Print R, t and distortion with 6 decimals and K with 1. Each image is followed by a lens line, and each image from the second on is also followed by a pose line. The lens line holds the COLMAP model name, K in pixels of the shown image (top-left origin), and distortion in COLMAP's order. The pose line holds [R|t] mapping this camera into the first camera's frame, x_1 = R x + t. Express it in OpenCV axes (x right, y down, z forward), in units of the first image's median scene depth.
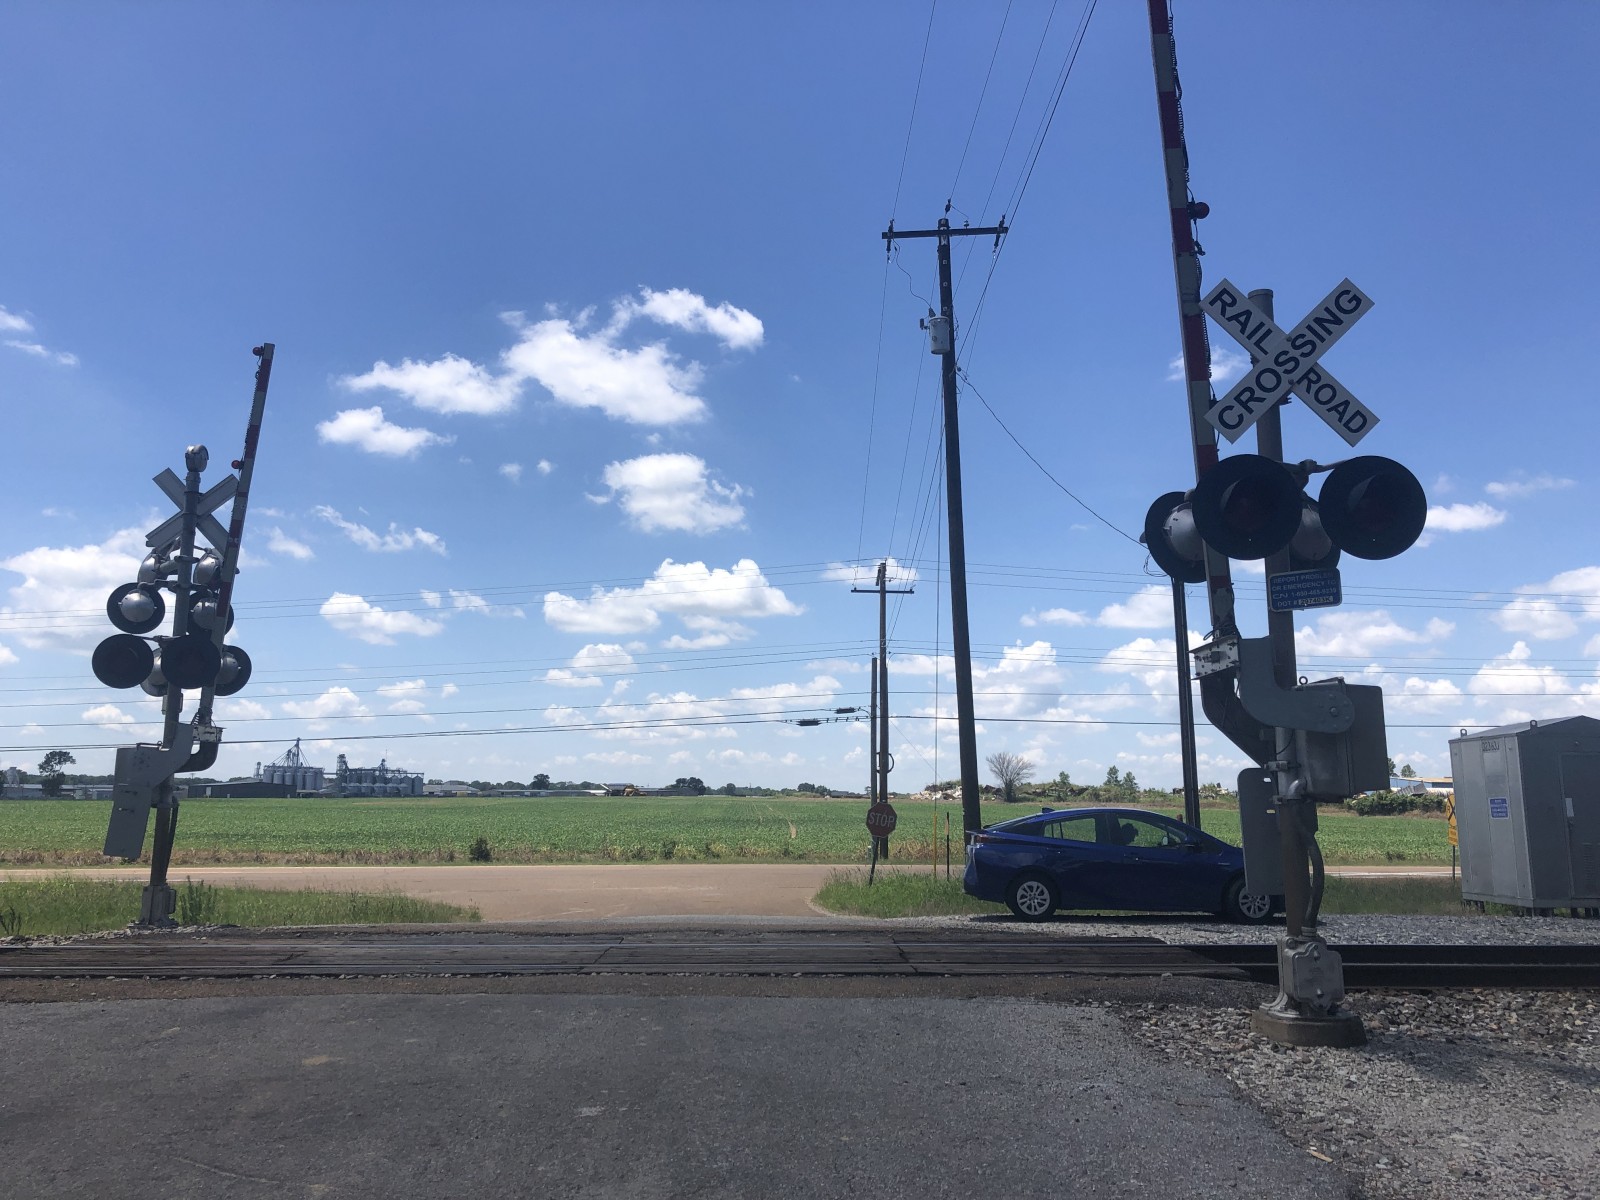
lens RADIAL K [[1339.5, 0, 805.7], [0, 1339.5, 603.6], [0, 0, 1]] dist [0.070649, -0.114166]
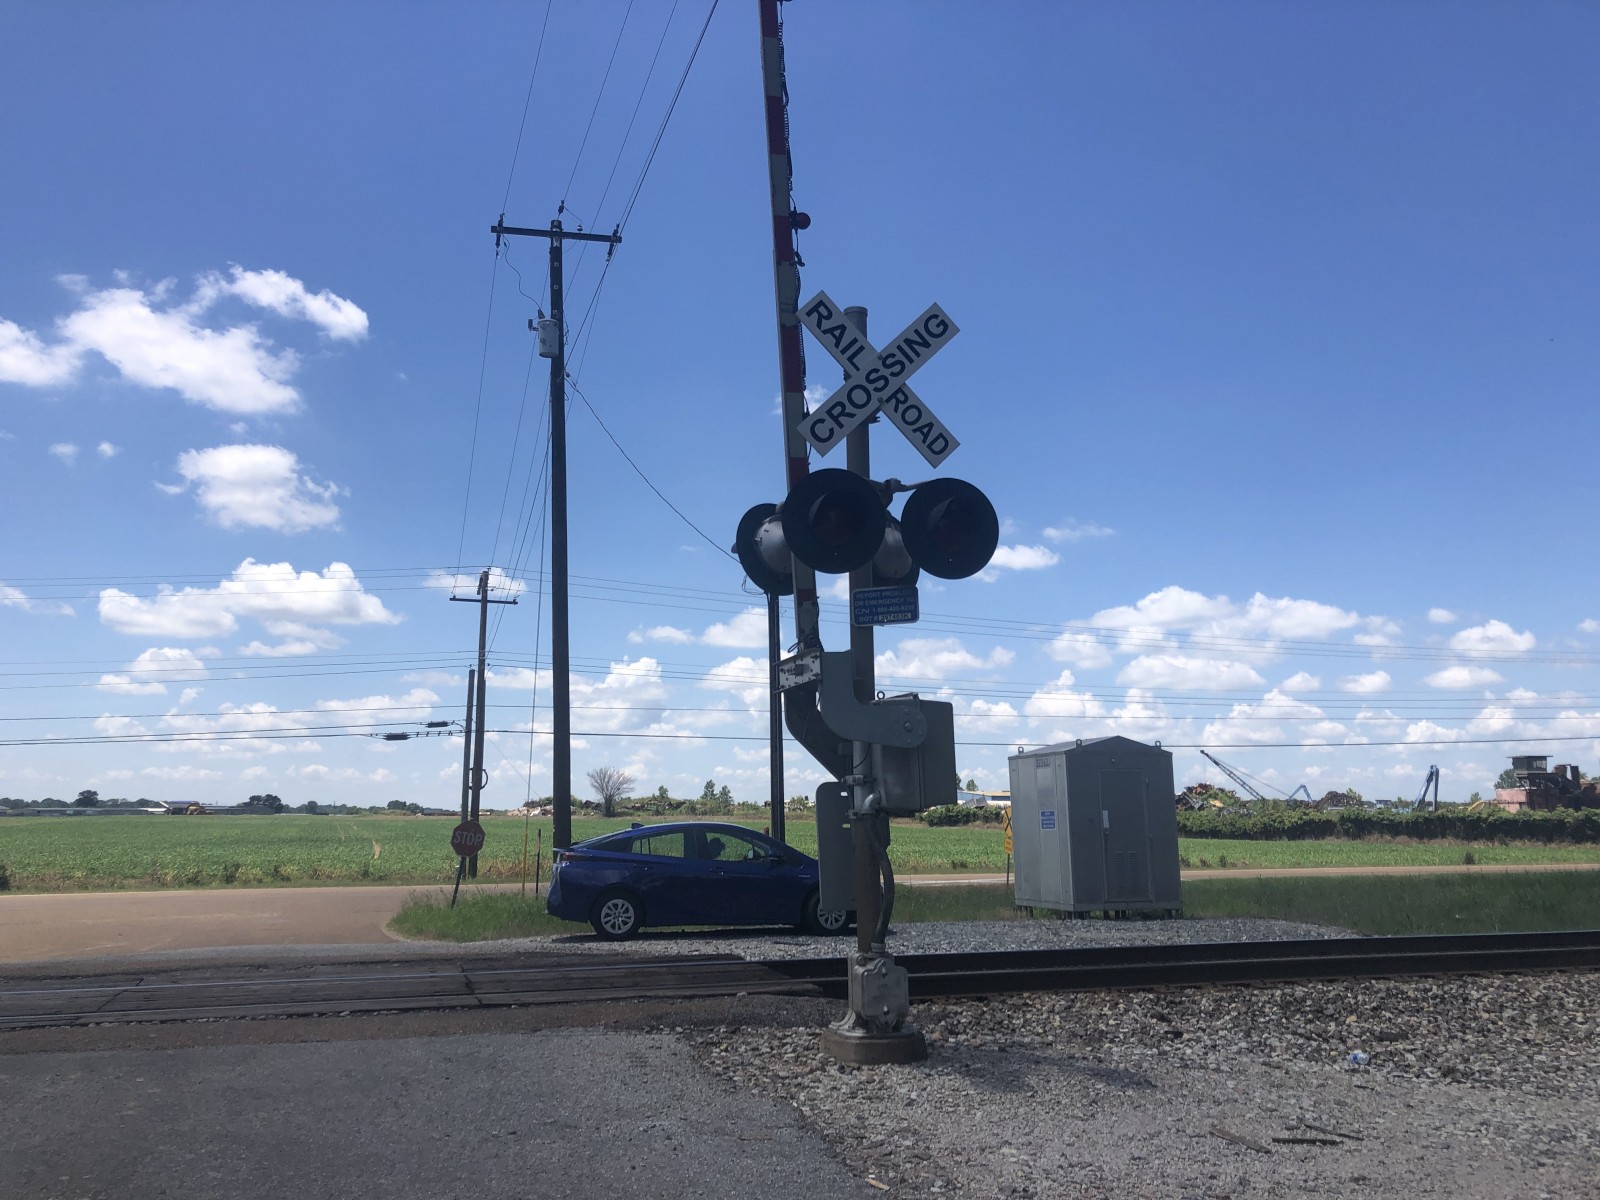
lens RADIAL K [[1333.8, 0, 816.8], [0, 1333.8, 609.3], [0, 0, 1]] dist [0.004231, -0.005319]
pose [[0.954882, 0.038345, 0.294501, 0.005927], [-0.035973, 0.999262, -0.013469, 0.001522], [-0.294800, 0.002267, 0.955556, 0.014043]]
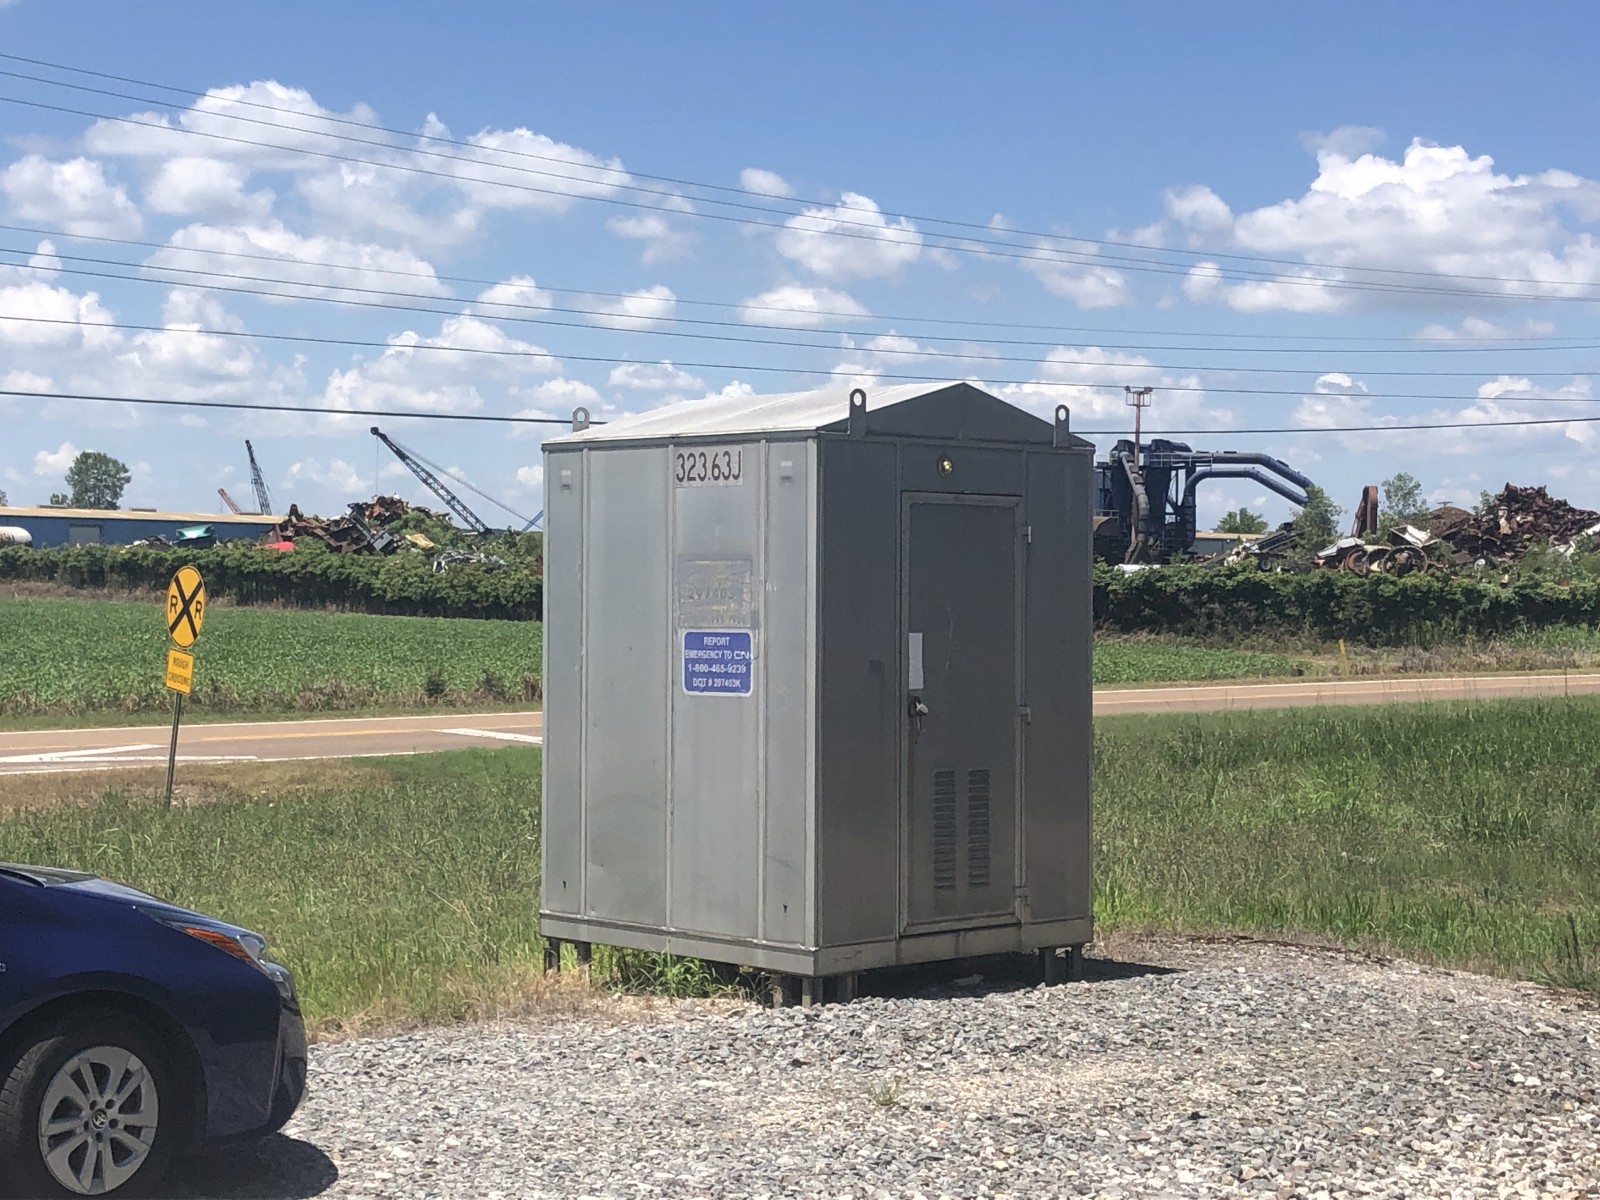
lens RADIAL K [[2735.4, 0, 800.0], [0, 2735.4, 600.0], [0, 0, 1]] dist [0.026576, -0.004554]
pose [[0.717406, -0.004855, 0.696638, 0.037369], [-0.111342, 0.986323, 0.121535, 0.024877], [-0.687700, -0.164755, 0.707053, 0.231904]]
